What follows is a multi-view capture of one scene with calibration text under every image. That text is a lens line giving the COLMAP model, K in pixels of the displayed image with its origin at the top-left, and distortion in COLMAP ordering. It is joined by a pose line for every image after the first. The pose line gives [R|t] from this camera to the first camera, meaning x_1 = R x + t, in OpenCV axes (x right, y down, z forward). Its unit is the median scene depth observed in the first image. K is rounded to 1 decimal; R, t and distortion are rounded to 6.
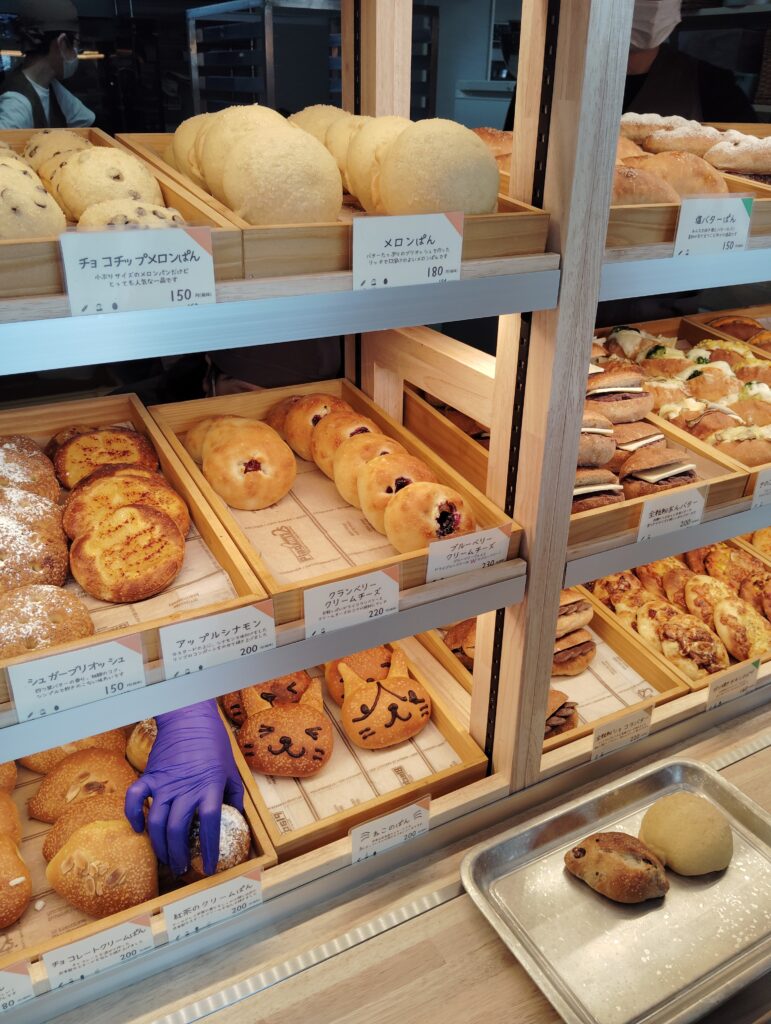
lens RADIAL K [[807.5, 0, 381.2], [0, 807.5, 507.6], [0, 0, 1]] dist [0.067217, -0.133804]
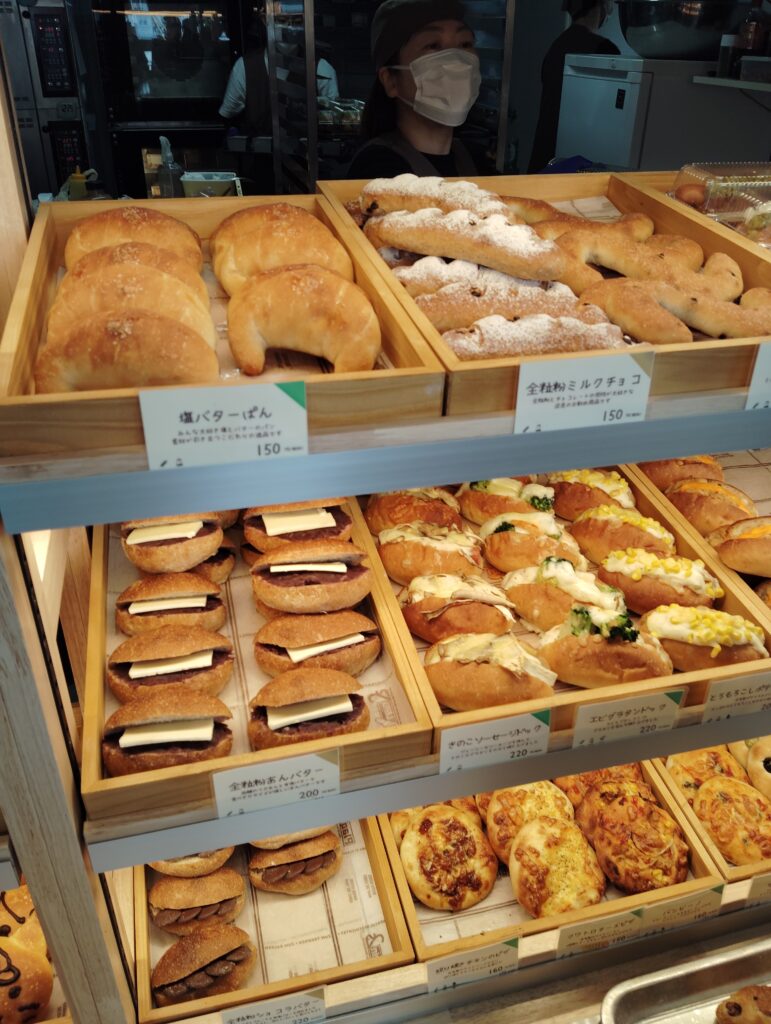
lens RADIAL K [[807.5, 0, 350.1], [0, 807.5, 509.9], [0, 0, 1]] dist [0.067217, -0.133804]
pose [[0.971614, 0.111491, -0.208652, 0.536778], [-0.104164, 0.993504, 0.045815, -0.265490], [0.212405, -0.022780, 0.976916, 0.334073]]
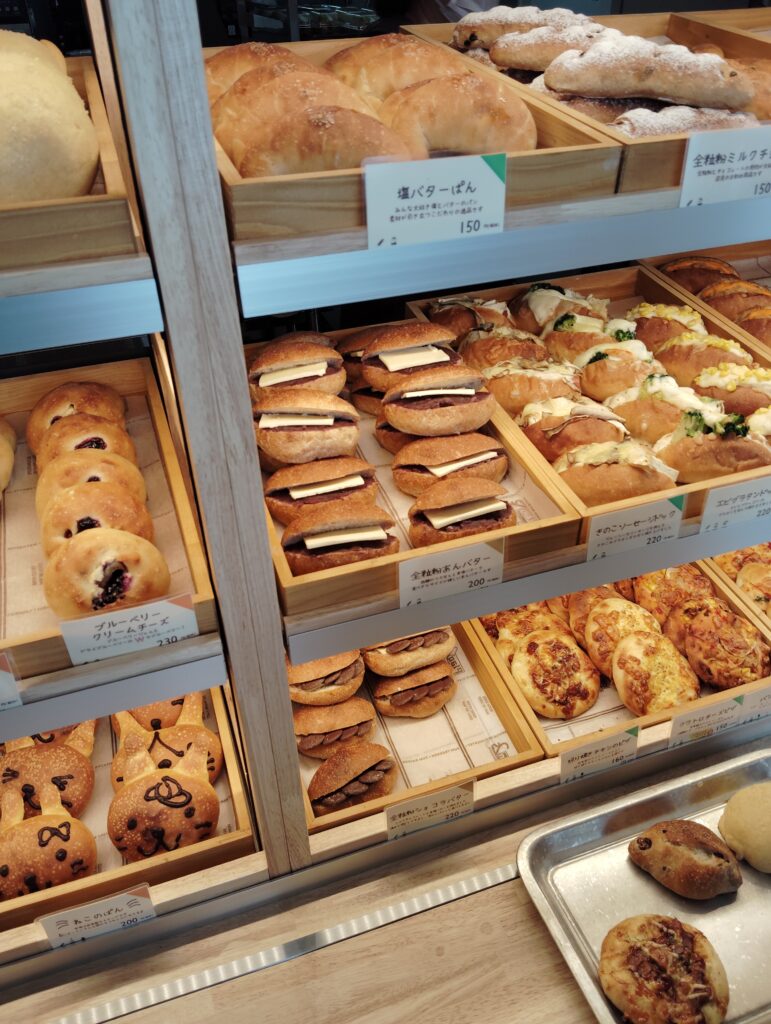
lens RADIAL K [[807.5, 0, 359.0], [0, 807.5, 509.4], [0, 0, 1]] dist [0.067217, -0.133804]
pose [[0.986093, 0.049719, -0.158585, 0.389007], [-0.031066, 0.992527, 0.118005, -0.139236], [0.163267, -0.111437, 0.980268, 0.244098]]
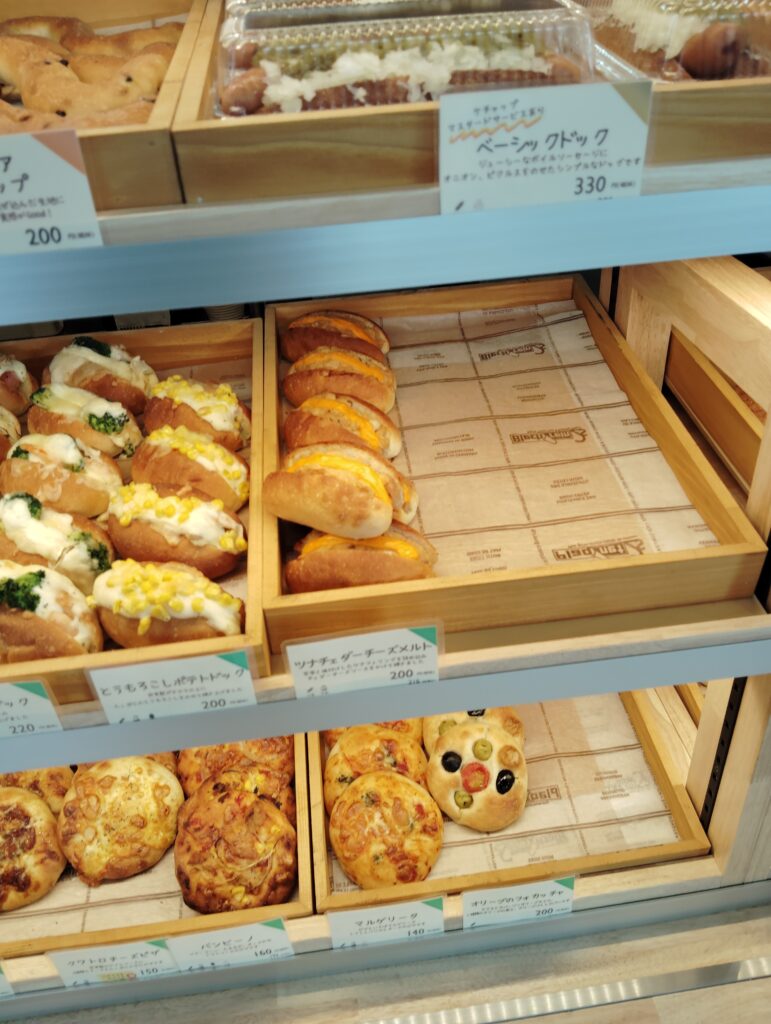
lens RADIAL K [[807.5, 0, 410.8], [0, 807.5, 503.5], [0, 0, 1]] dist [0.067217, -0.133804]
pose [[0.935587, 0.149234, -0.320011, 1.123110], [-0.109781, 0.984319, 0.138072, -0.319316], [0.335598, -0.094047, 0.937299, 0.742064]]
